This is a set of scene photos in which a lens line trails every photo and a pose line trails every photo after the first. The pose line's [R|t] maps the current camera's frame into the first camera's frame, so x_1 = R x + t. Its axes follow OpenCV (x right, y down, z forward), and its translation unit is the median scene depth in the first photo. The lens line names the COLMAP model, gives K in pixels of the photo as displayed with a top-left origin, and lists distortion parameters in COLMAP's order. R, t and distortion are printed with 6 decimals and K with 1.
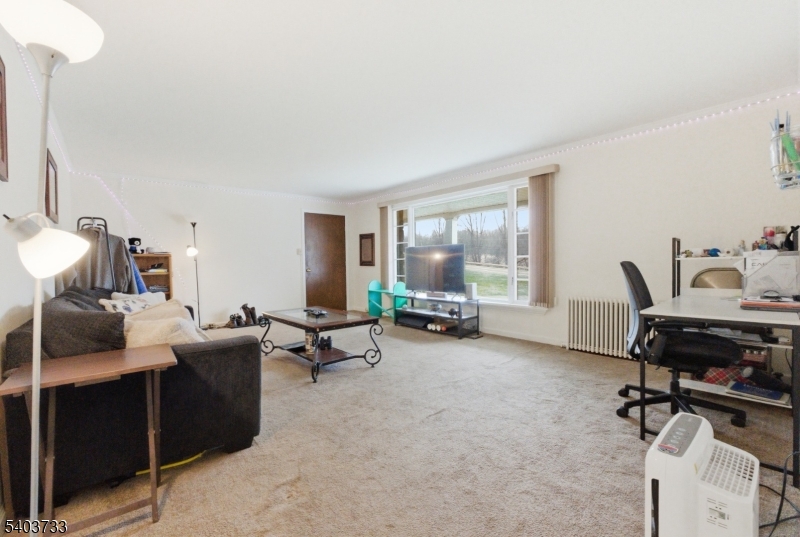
lens RADIAL K [[352.0, 0, 401.8], [0, 352.0, 265.4], [0, 0, 1]] dist [-0.002406, -0.000229]
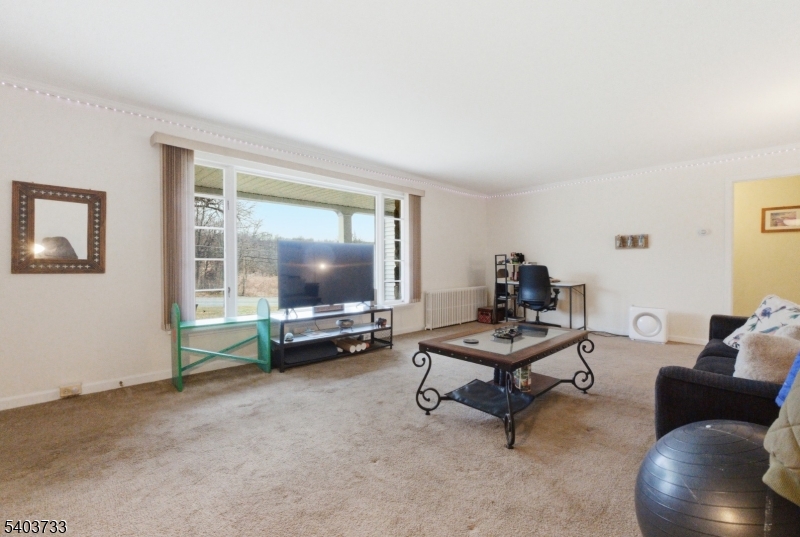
lens RADIAL K [[352.0, 0, 401.8], [0, 352.0, 265.4], [0, 0, 1]] dist [-0.002406, -0.000229]
pose [[-0.041734, 0.008492, 0.999093, -0.678265], [0.007032, 0.999942, -0.008206, -0.001685], [-0.999104, 0.006683, -0.041791, 0.903211]]
